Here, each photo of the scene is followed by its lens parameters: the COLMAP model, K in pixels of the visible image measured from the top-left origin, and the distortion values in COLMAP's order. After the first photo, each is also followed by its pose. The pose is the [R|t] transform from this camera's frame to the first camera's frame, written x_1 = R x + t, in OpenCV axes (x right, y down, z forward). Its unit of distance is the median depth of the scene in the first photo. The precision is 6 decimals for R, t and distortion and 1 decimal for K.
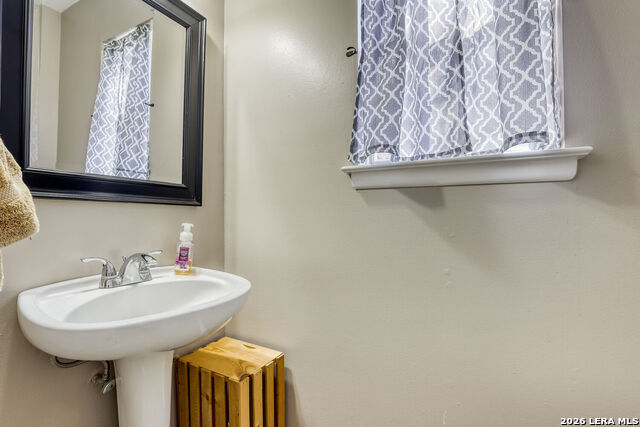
lens RADIAL K [[305.3, 0, 319.8], [0, 305.3, 216.1], [0, 0, 1]] dist [-0.036997, 0.004449]
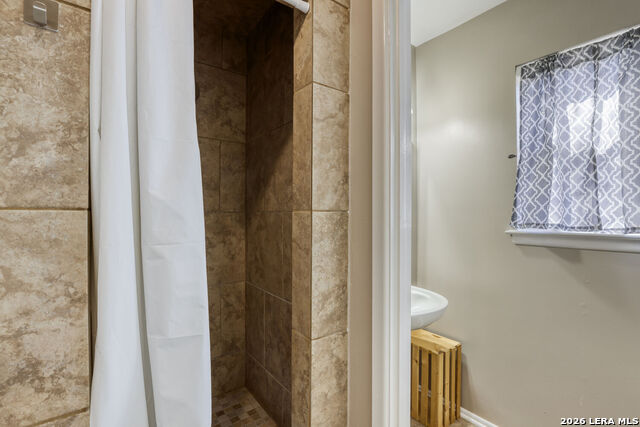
lens RADIAL K [[305.3, 0, 324.5], [0, 305.3, 211.8], [0, 0, 1]] dist [-0.036997, 0.004449]
pose [[0.915757, 0.002730, -0.401723, -0.175844], [-0.005482, 0.999969, -0.005700, -0.270644], [0.401694, 0.007422, 0.915744, -0.893661]]
